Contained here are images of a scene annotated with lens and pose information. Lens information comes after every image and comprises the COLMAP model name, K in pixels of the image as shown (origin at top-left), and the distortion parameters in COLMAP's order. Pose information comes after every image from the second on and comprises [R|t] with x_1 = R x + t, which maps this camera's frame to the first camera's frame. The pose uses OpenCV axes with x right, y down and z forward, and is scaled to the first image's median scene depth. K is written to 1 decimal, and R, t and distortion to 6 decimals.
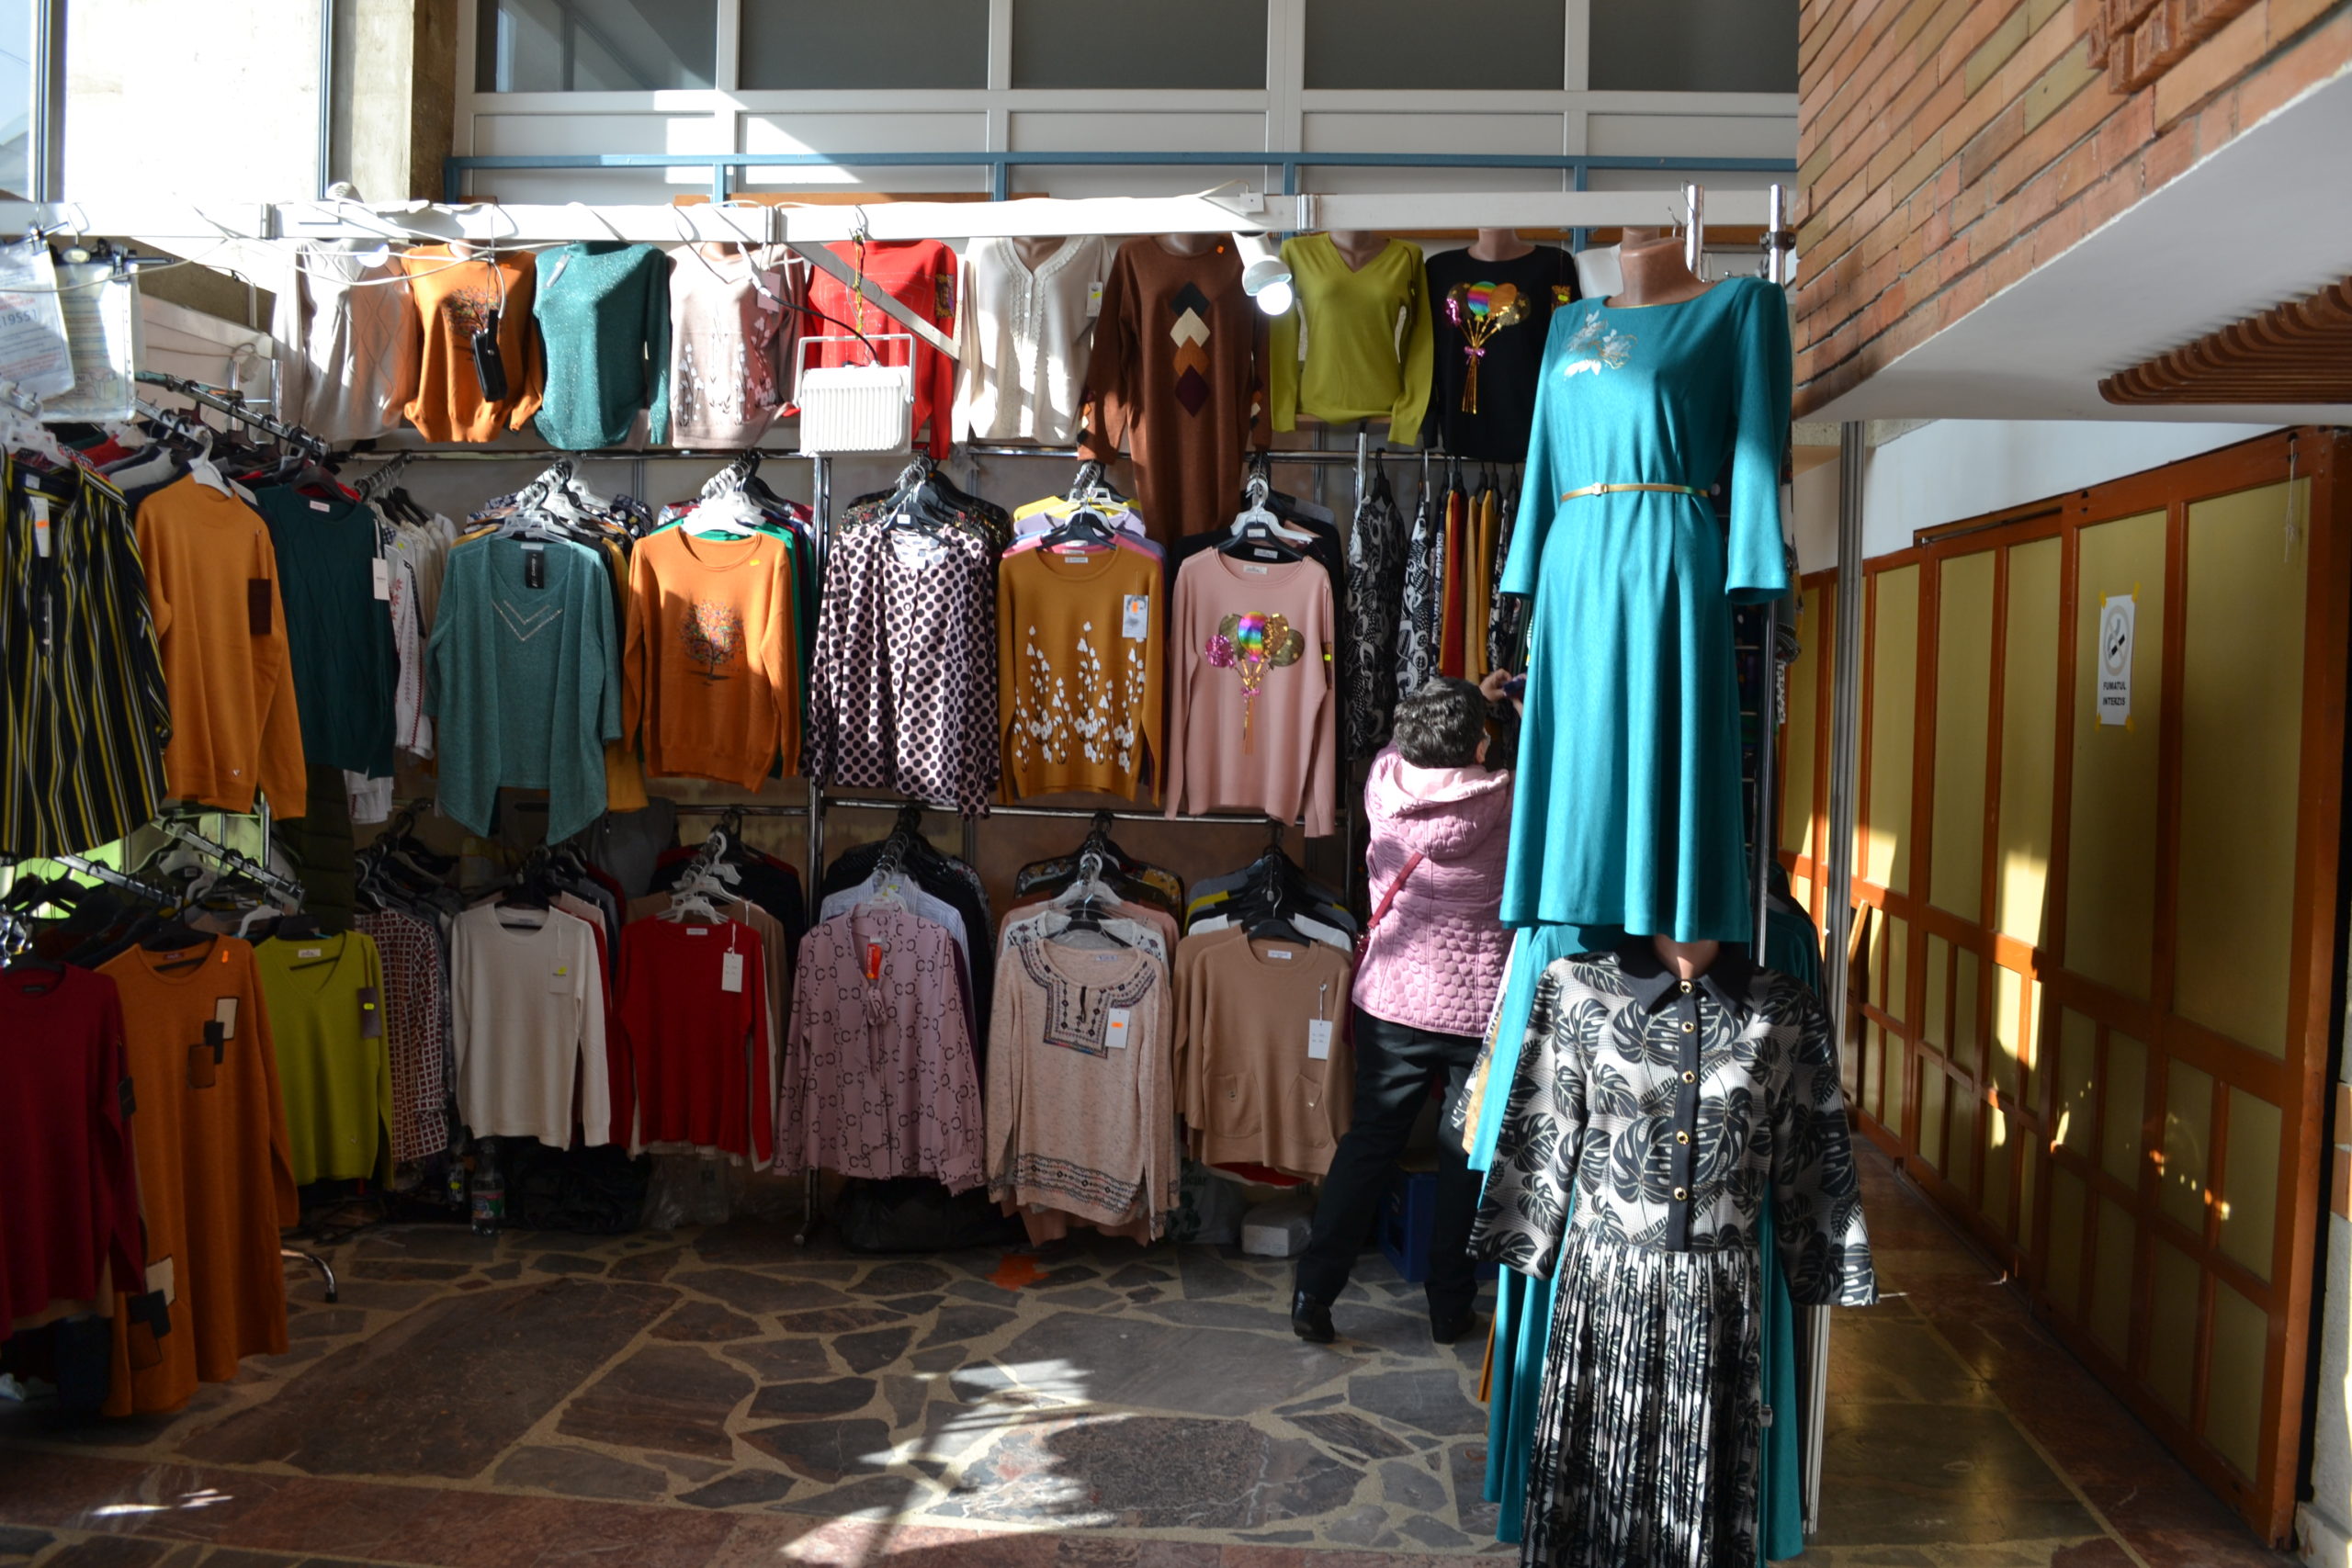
lens RADIAL K [[1894.4, 0, 1181.5], [0, 1894.4, 791.2], [0, 0, 1]] dist [-0.082471, 0.012018]
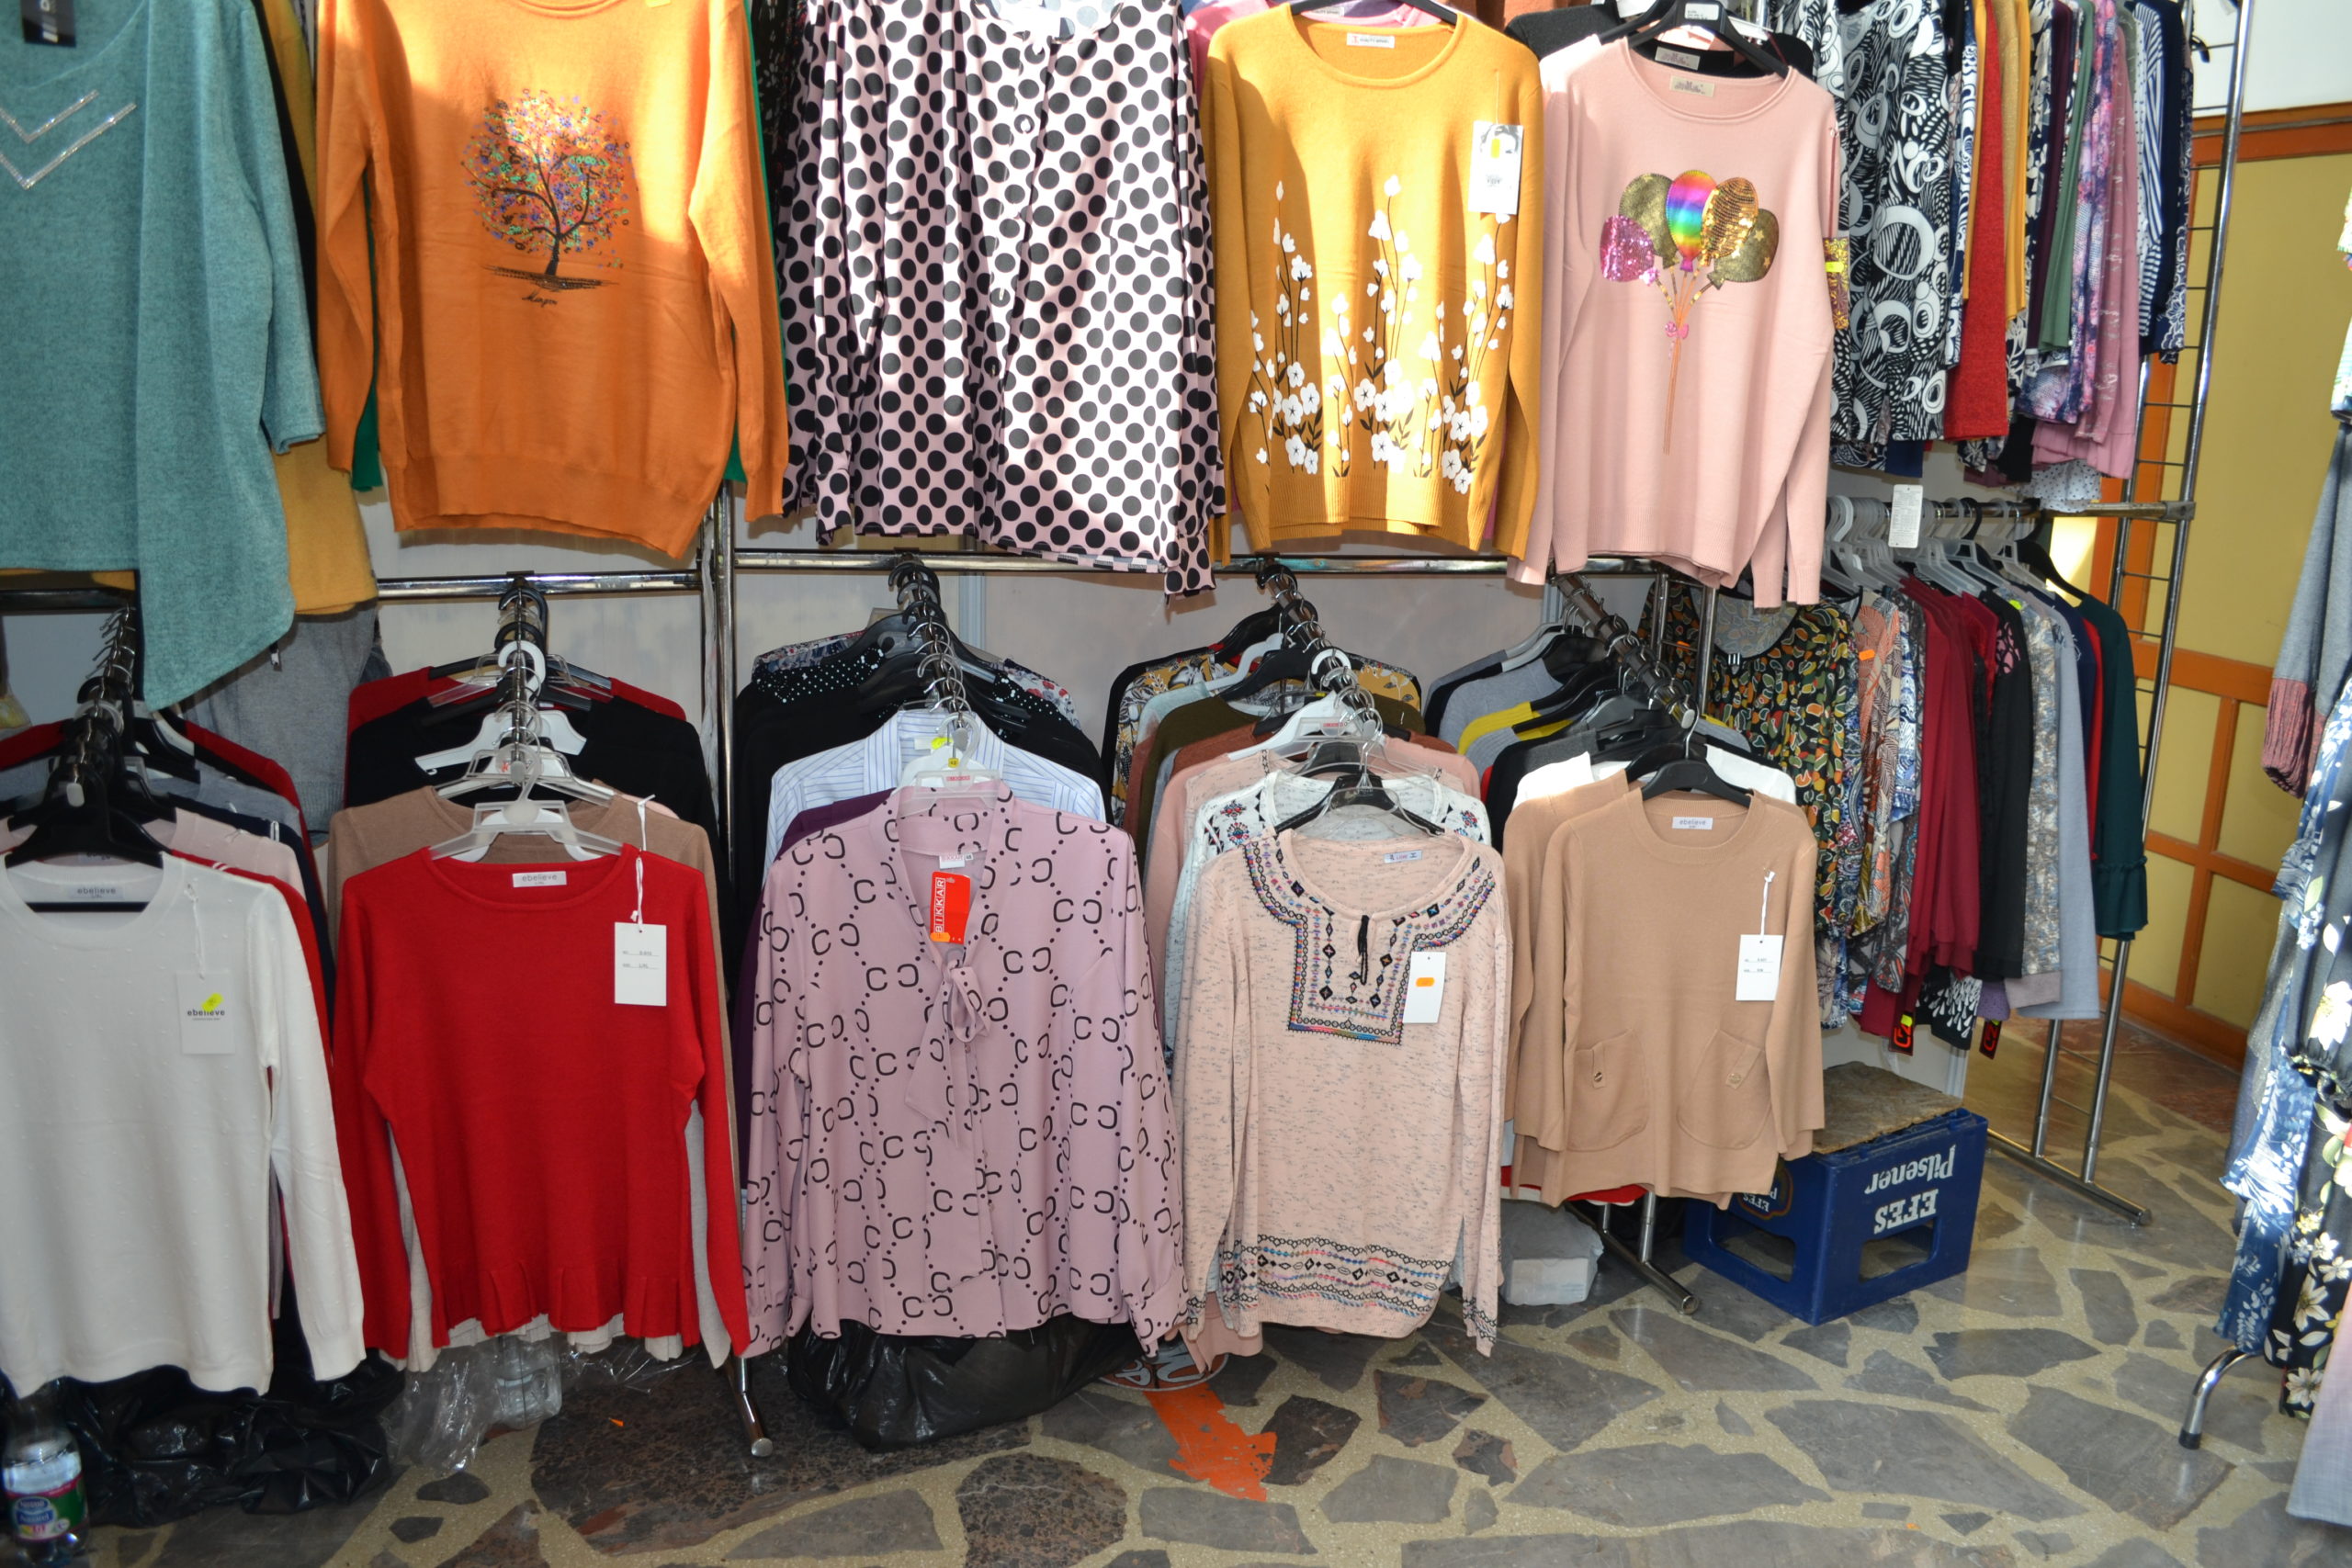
lens RADIAL K [[1894.4, 0, 1213.3], [0, 1894.4, 794.6], [0, 0, 1]] dist [-0.082471, 0.012018]
pose [[0.926206, -0.079980, 0.368438, -0.276914], [0.014608, 0.984119, 0.176909, -0.020211], [-0.376736, -0.158472, 0.912665, 0.557267]]
